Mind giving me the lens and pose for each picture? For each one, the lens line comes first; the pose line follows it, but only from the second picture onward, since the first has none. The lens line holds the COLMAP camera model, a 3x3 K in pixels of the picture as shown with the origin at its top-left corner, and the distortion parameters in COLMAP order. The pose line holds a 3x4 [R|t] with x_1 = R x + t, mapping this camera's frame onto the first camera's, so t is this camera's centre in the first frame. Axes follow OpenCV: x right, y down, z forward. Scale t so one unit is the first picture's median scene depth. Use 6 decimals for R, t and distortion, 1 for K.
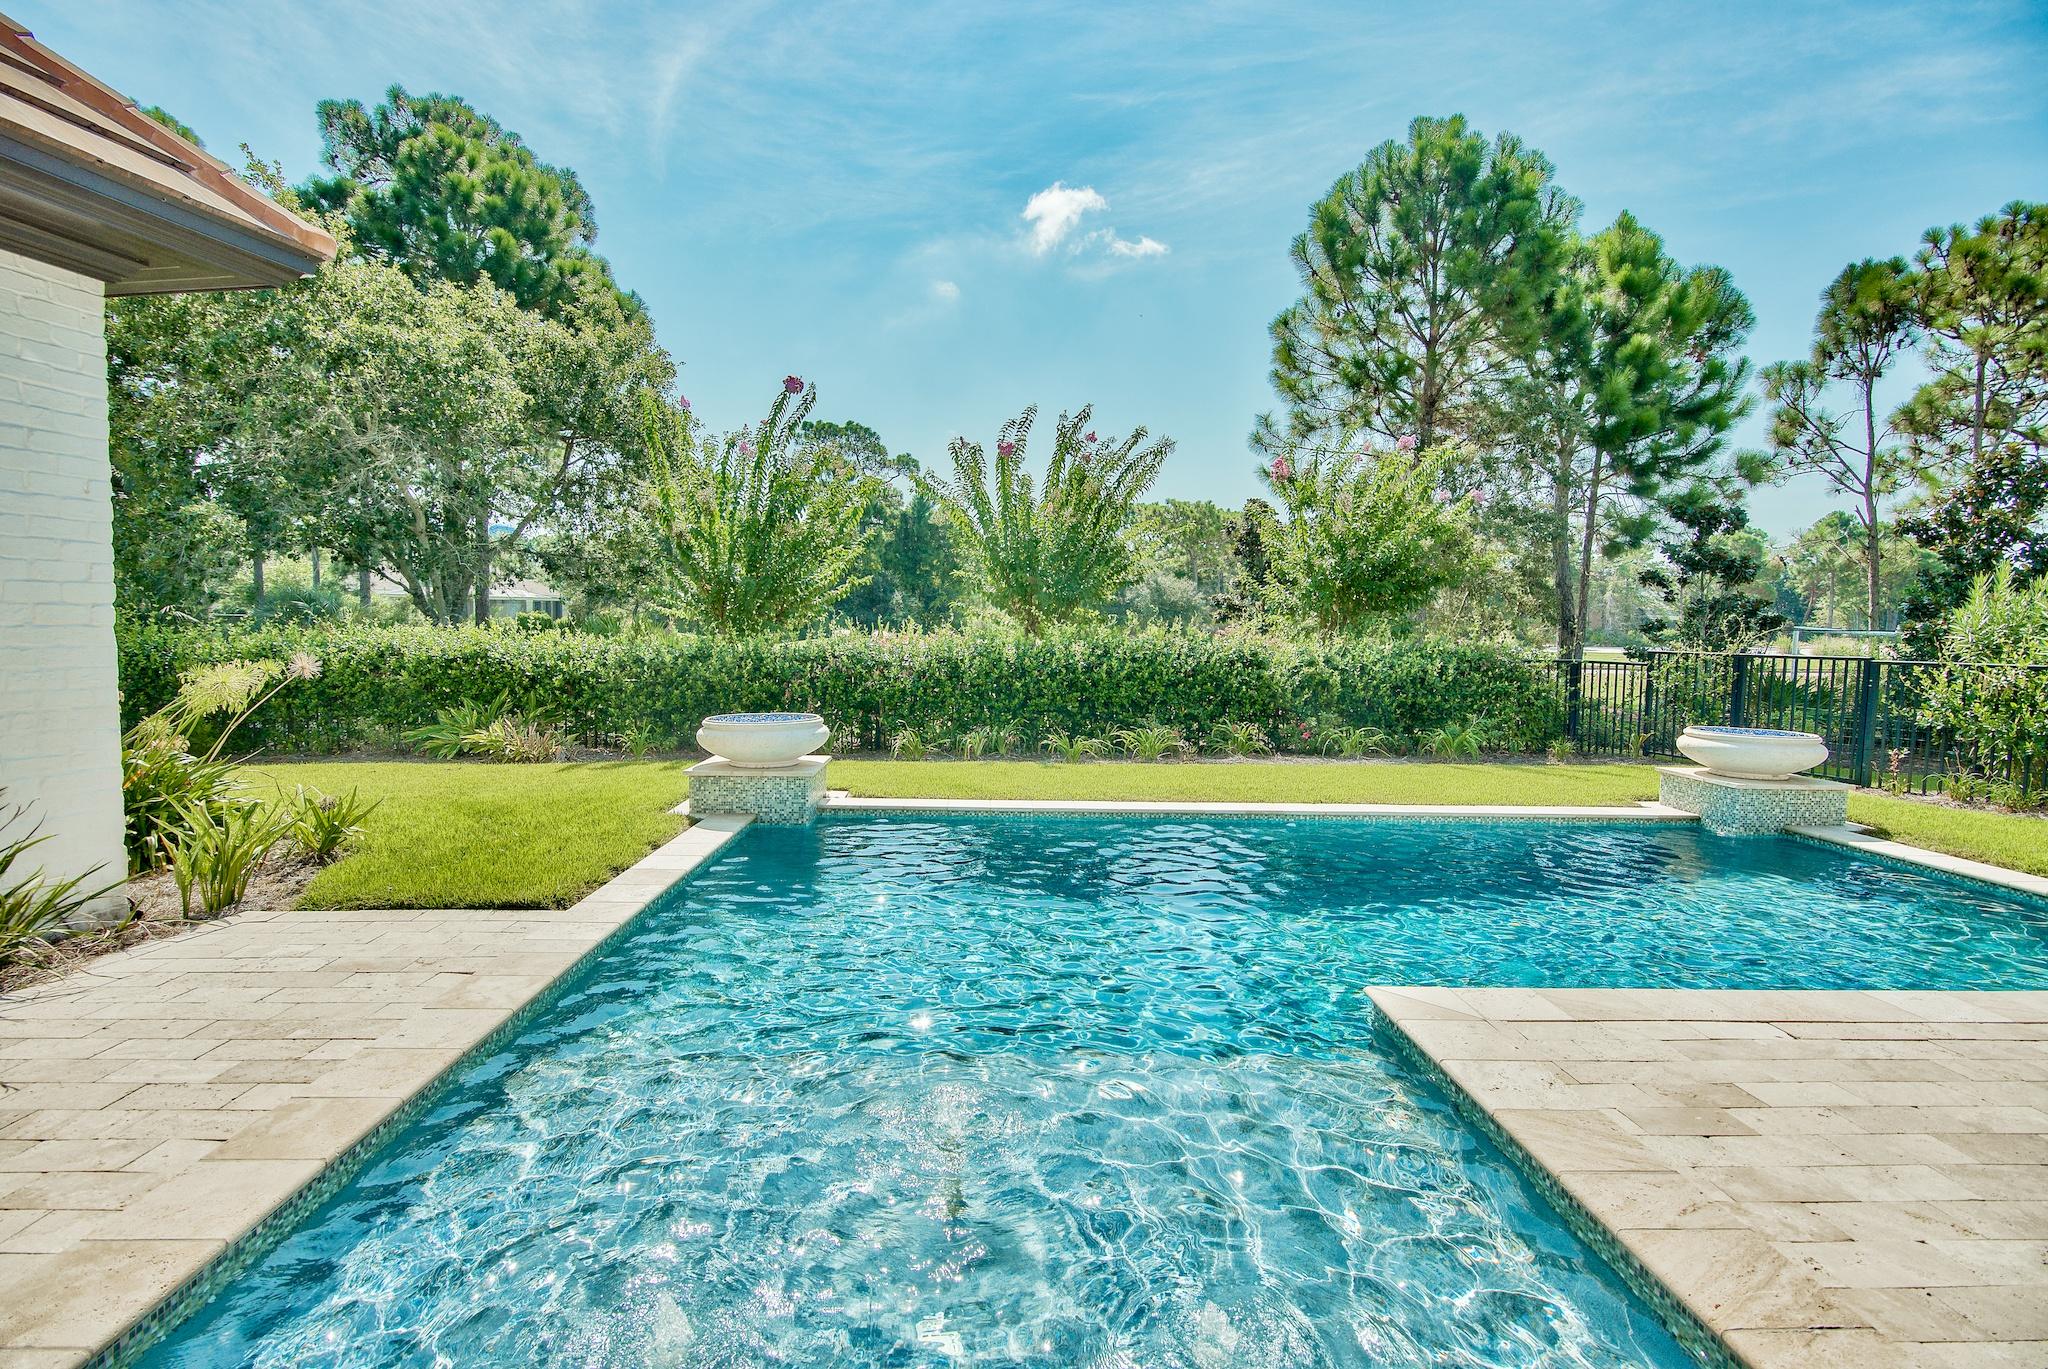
lens RADIAL K [[1023.6, 0, 978.4], [0, 1023.6, 692.6], [0, 0, 1]] dist [-0.008085, 0.001023]
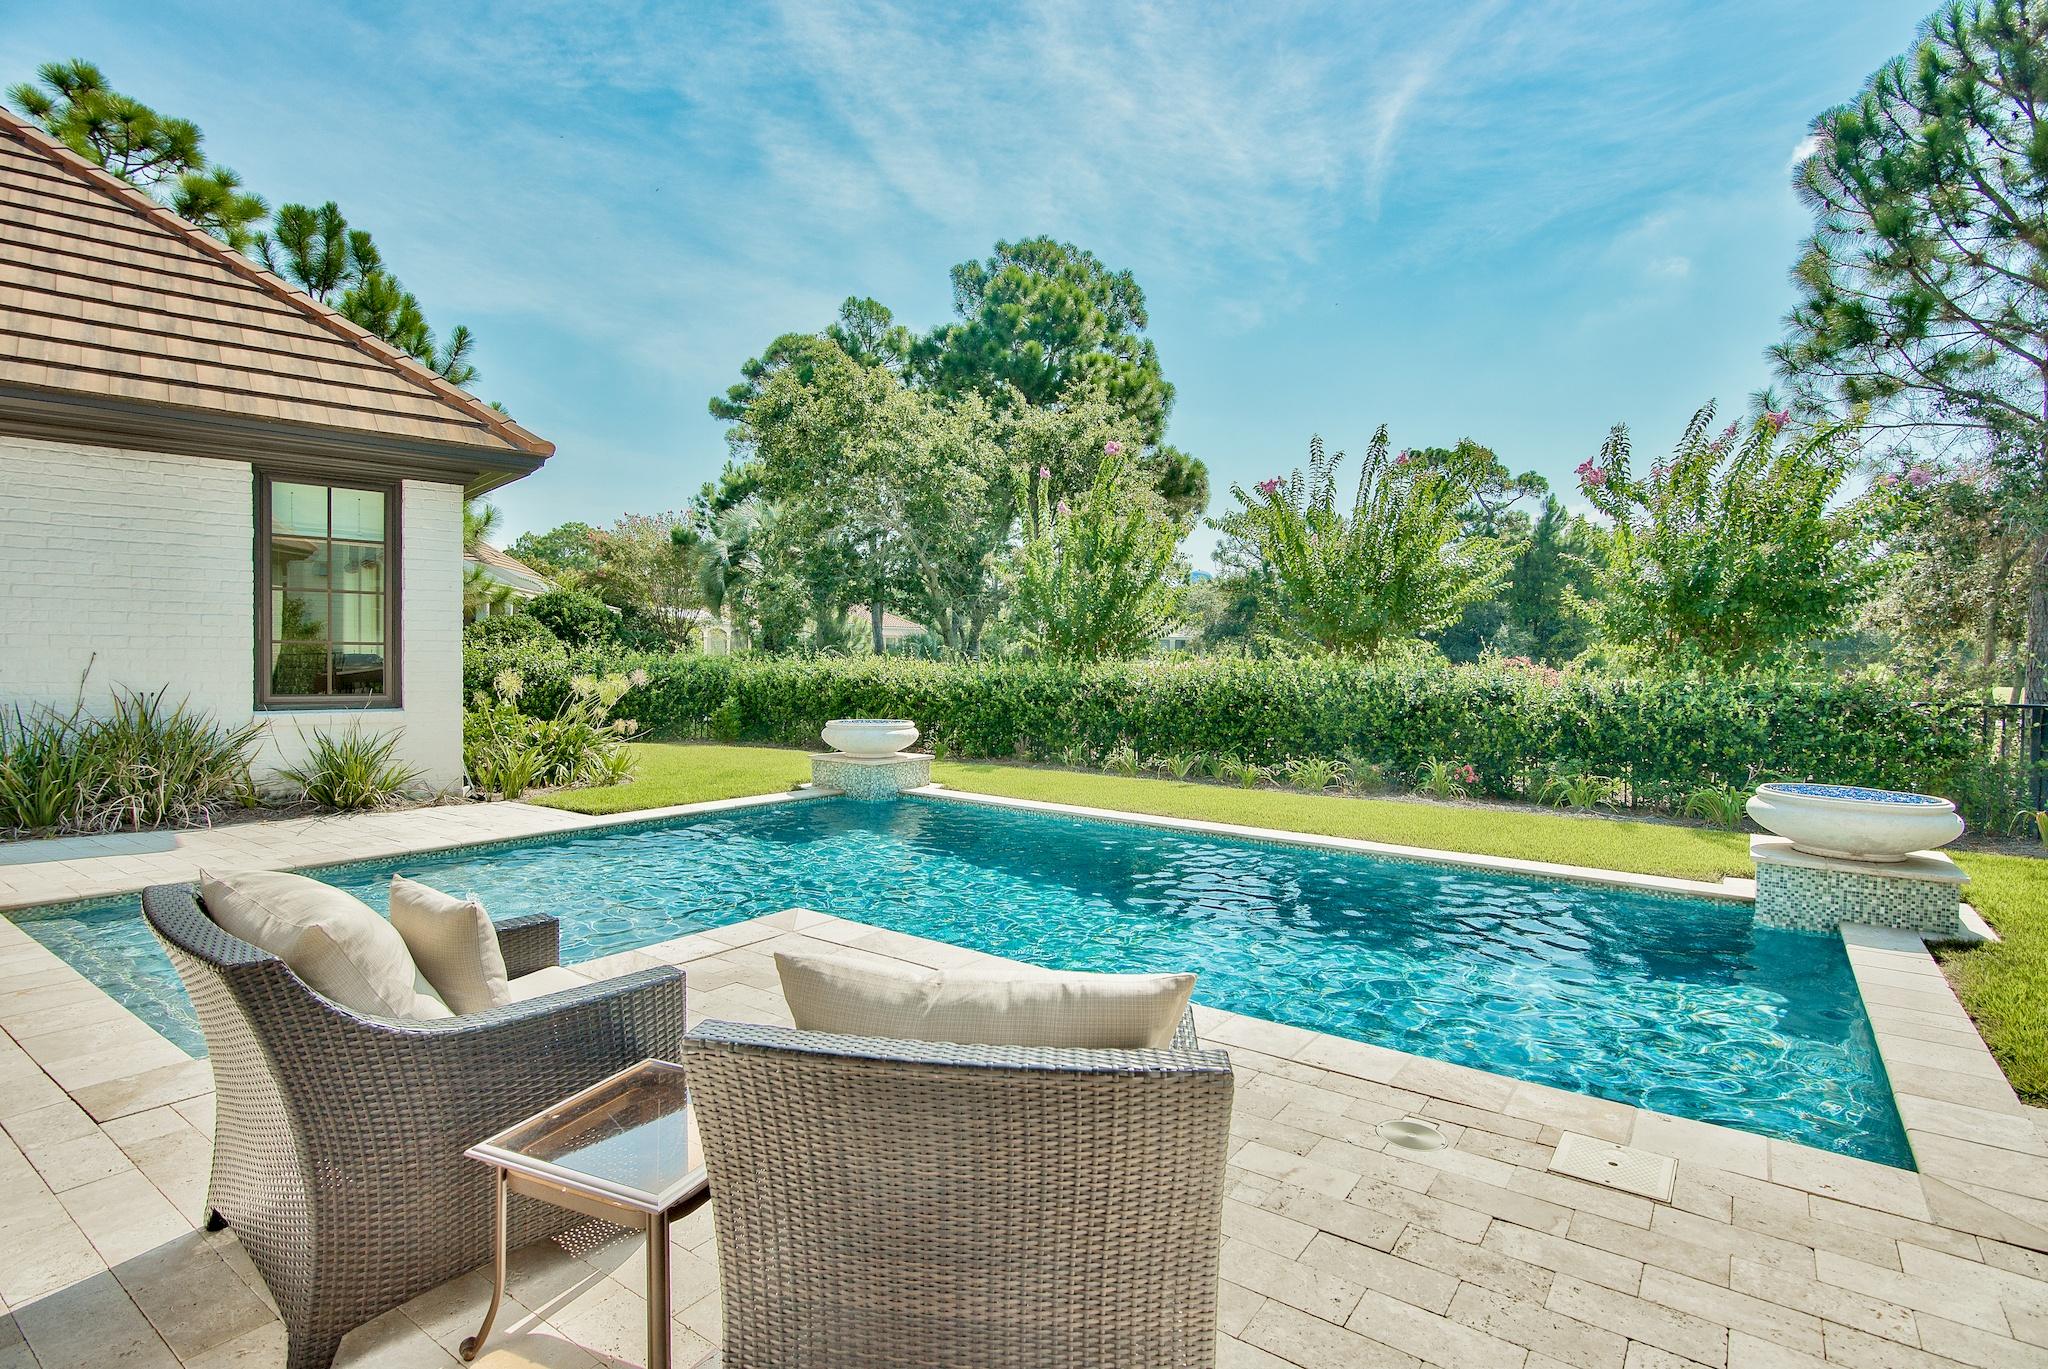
lens RADIAL K [[1023.6, 0, 1013.6], [0, 1023.6, 701.2], [0, 0, 1]] dist [-0.008085, 0.001023]
pose [[0.780461, 0.024696, -0.624717, 0.146708], [-0.041770, 0.999047, -0.012690, 0.000879], [0.623808, 0.035998, 0.780748, 0.012787]]
